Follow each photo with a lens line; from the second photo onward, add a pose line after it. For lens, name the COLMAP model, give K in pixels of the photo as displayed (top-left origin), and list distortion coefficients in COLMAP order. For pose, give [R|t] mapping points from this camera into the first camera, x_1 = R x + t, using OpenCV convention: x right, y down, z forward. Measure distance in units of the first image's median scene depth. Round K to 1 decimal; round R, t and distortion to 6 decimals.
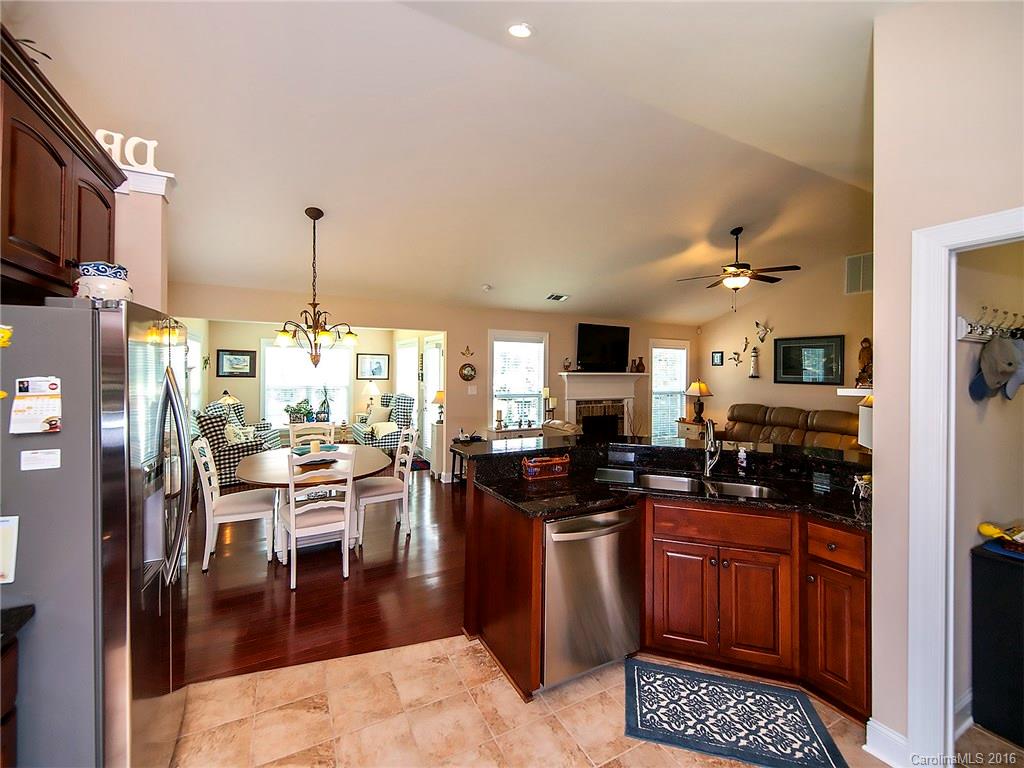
lens RADIAL K [[432.1, 0, 501.2], [0, 432.1, 377.6], [0, 0, 1]] dist [0.033433, -0.015956]
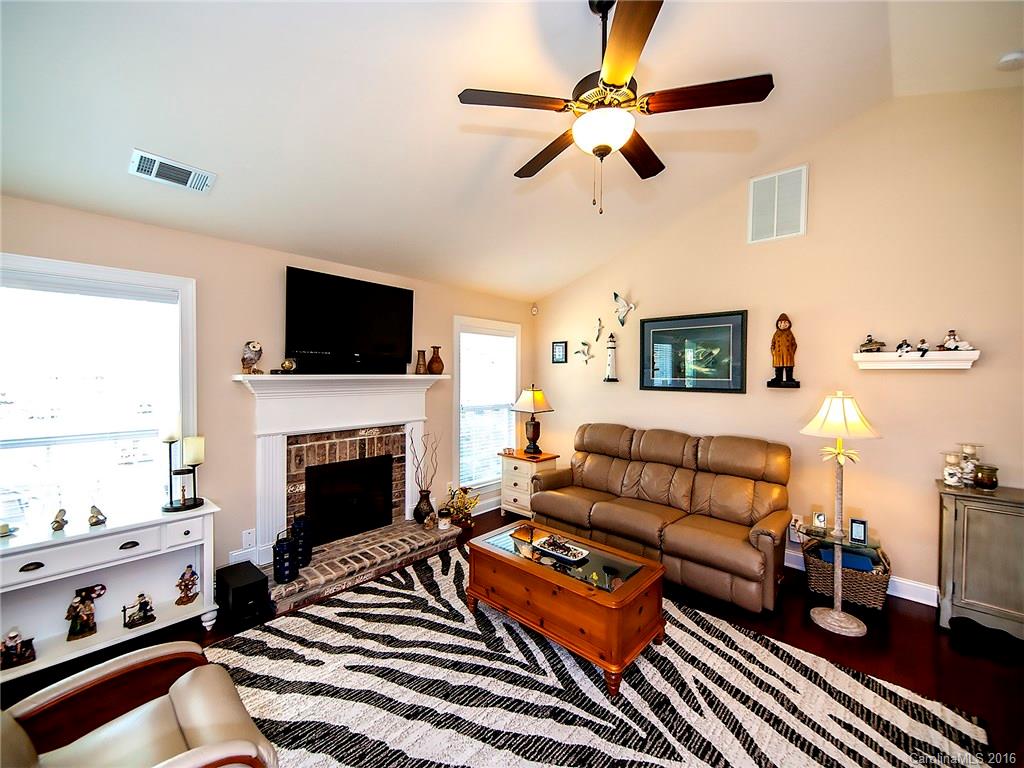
lens RADIAL K [[418.4, 0, 512.0], [0, 418.4, 384.0], [0, 0, 1]] dist [0.039620, -0.014390]
pose [[0.939729, -0.012593, 0.341688, 0.233542], [0.009137, 0.999890, 0.011722, -0.004498], [-0.341798, -0.007893, 0.939740, 0.472059]]
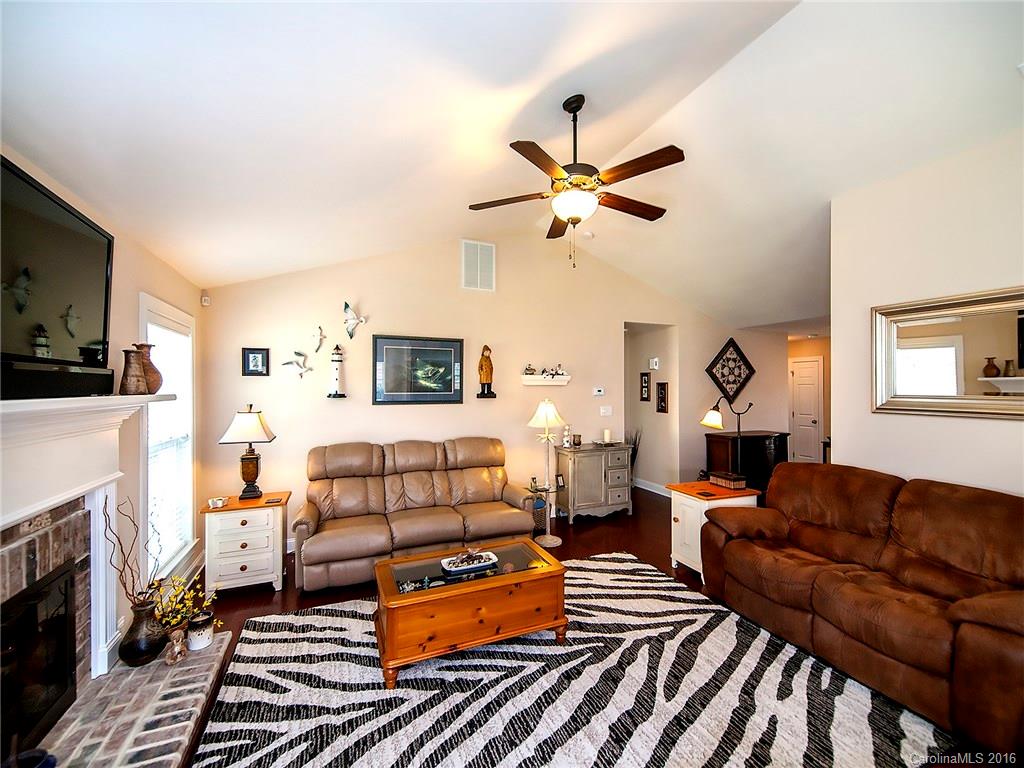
lens RADIAL K [[419.6, 0, 508.8], [0, 419.6, 388.4], [0, 0, 1]] dist [0.037392, -0.014088]
pose [[0.081353, -0.011960, 0.996614, 0.034926], [0.019181, 0.999762, 0.010432, -0.013206], [-0.996501, 0.018267, 0.081563, 0.721259]]
